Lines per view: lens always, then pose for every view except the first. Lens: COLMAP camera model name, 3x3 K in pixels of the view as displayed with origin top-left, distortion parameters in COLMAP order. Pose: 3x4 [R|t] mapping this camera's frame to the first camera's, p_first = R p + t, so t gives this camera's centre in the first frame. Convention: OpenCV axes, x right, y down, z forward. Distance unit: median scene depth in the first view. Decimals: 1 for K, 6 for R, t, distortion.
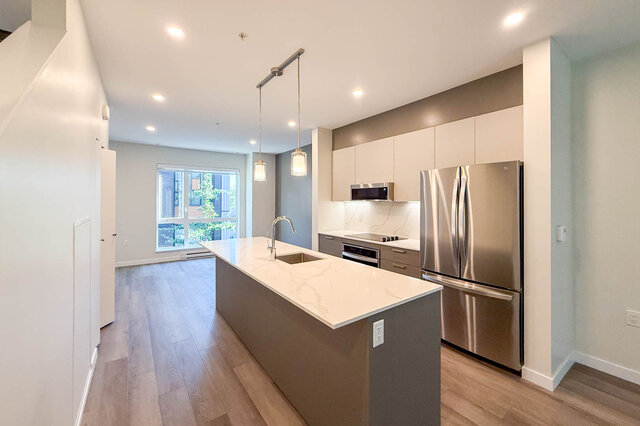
lens RADIAL K [[260.2, 0, 321.4], [0, 260.2, 201.6], [0, 0, 1]] dist [-0.002196, -0.000264]
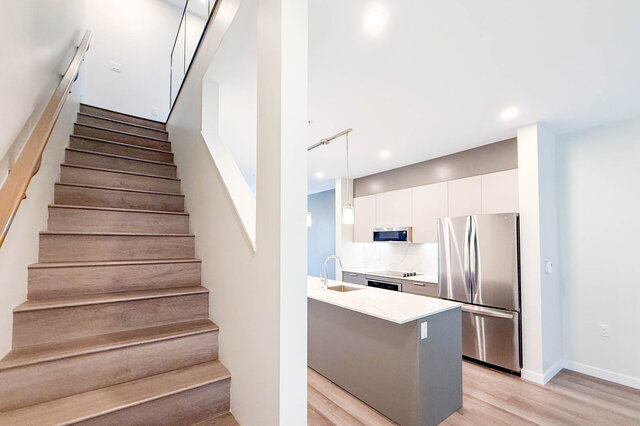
lens RADIAL K [[271.1, 0, 318.5], [0, 271.1, 235.3], [0, 0, 1]] dist [0.002111, 0.000364]
pose [[0.999962, -0.003366, 0.008045, -0.223060], [0.003545, 0.999744, -0.022369, -0.011937], [-0.007967, 0.022396, 0.999717, -0.325605]]
